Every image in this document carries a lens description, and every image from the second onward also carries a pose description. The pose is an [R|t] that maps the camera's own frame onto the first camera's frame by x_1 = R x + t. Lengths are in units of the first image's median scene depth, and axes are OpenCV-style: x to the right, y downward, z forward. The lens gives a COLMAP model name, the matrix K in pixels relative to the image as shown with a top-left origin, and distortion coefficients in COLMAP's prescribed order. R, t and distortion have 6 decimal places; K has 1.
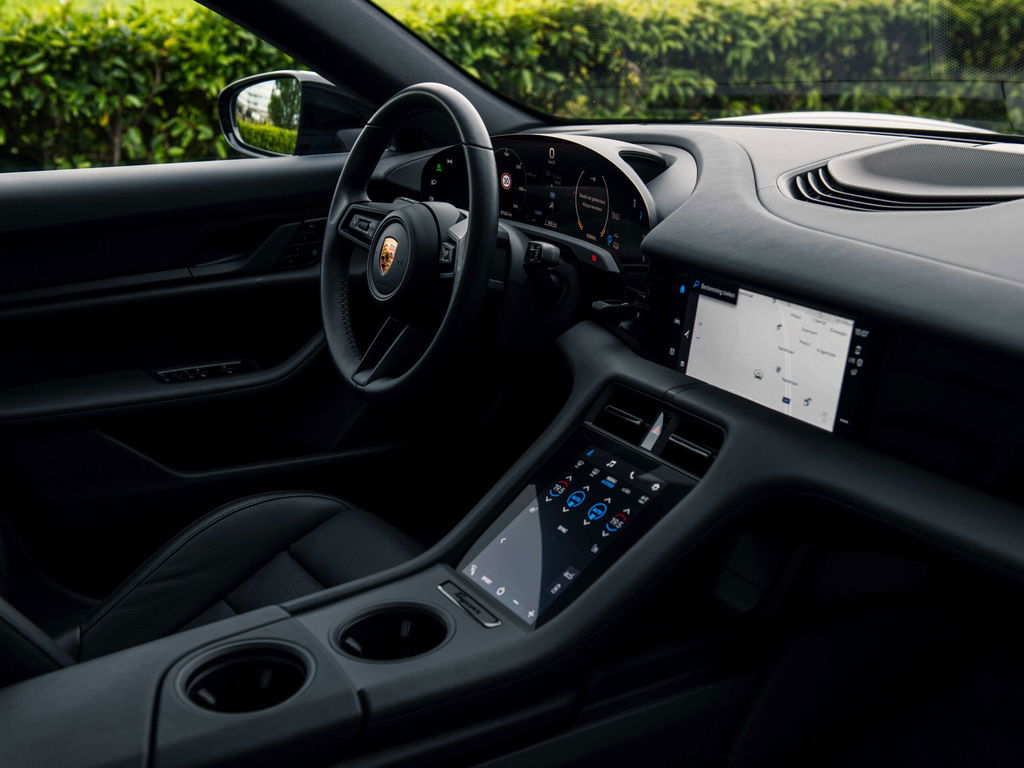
lens RADIAL K [[1278.0, 0, 512.0], [0, 1278.0, 384.0], [0, 0, 1]] dist [0.018301, 0.022877]
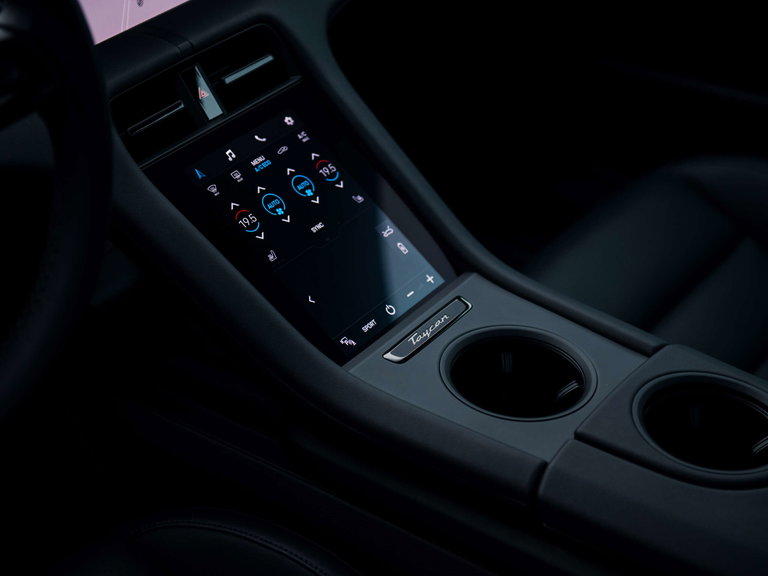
lens RADIAL K [[1616.4, 0, 384.0], [0, 1616.4, 288.0], [0, 0, 1]] dist [0.080591, 0.117565]
pose [[-0.399553, -0.492586, 0.773121, -0.716967], [0.266152, 0.744703, 0.612029, -0.428745], [-0.877223, 0.450306, -0.166446, 1.071126]]
